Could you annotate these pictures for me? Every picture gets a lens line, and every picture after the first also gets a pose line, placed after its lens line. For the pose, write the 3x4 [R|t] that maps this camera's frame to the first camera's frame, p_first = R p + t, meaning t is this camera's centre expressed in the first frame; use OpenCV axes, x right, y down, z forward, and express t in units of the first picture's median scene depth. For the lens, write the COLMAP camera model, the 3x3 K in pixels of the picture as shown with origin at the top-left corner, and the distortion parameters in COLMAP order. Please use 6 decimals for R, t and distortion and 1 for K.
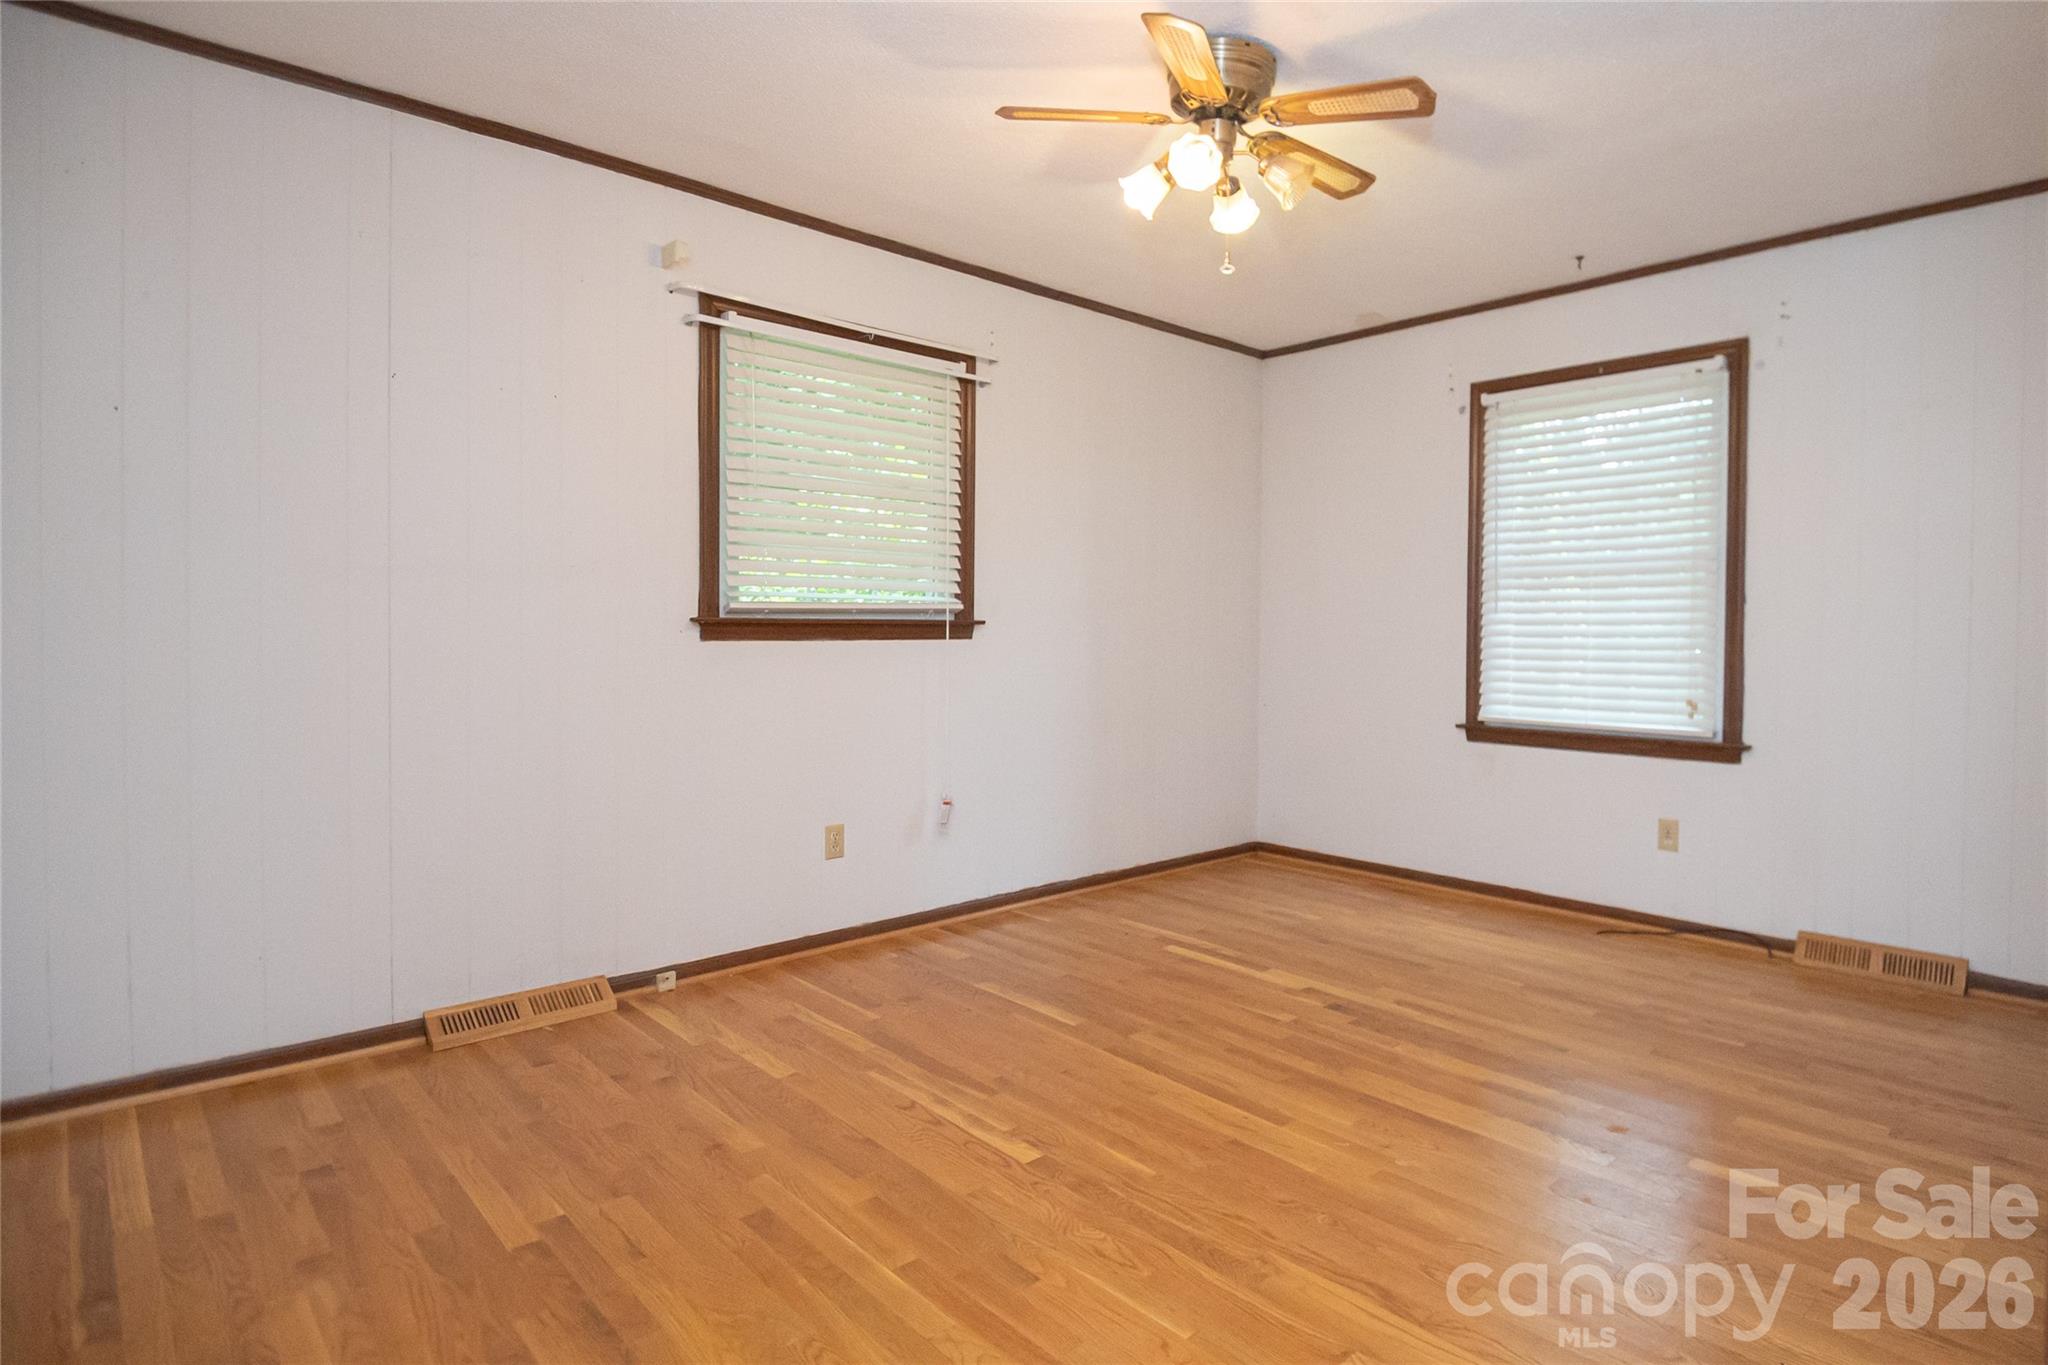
lens RADIAL K [[1086.0, 0, 1124.6], [0, 1086.0, 636.2], [0, 0, 1]] dist [0.027161, -0.031650]
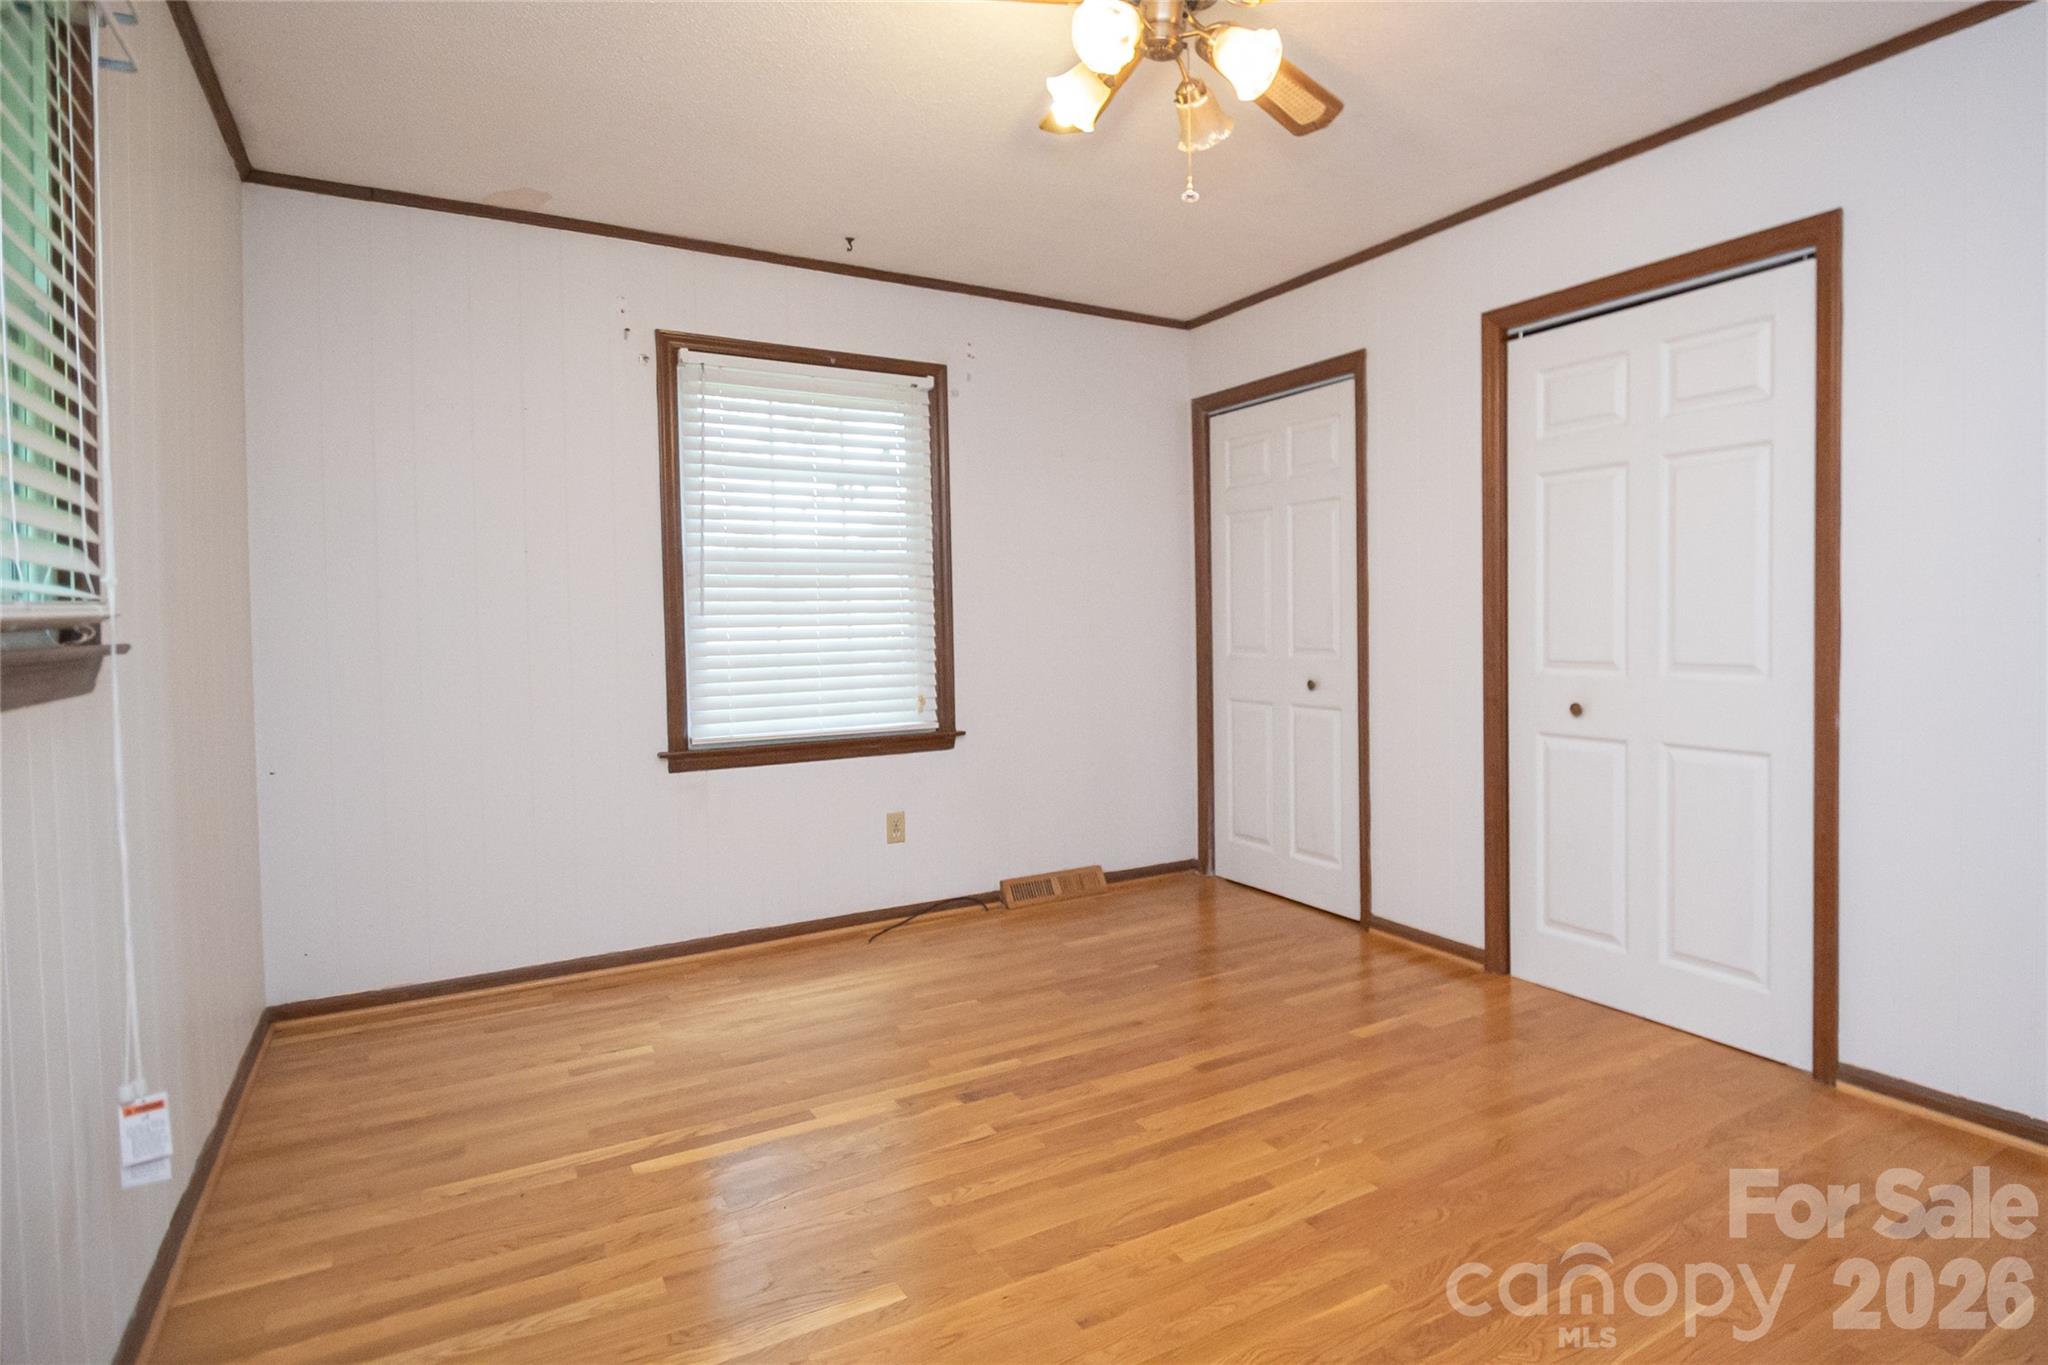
lens RADIAL K [[1086.0, 0, 1124.6], [0, 1086.0, 636.2], [0, 0, 1]] dist [0.027161, -0.031650]
pose [[0.211598, -0.026117, 0.977008, -0.480244], [0.023639, 0.999487, 0.021598, -0.017743], [-0.977071, 0.018526, 0.212107, 0.588870]]
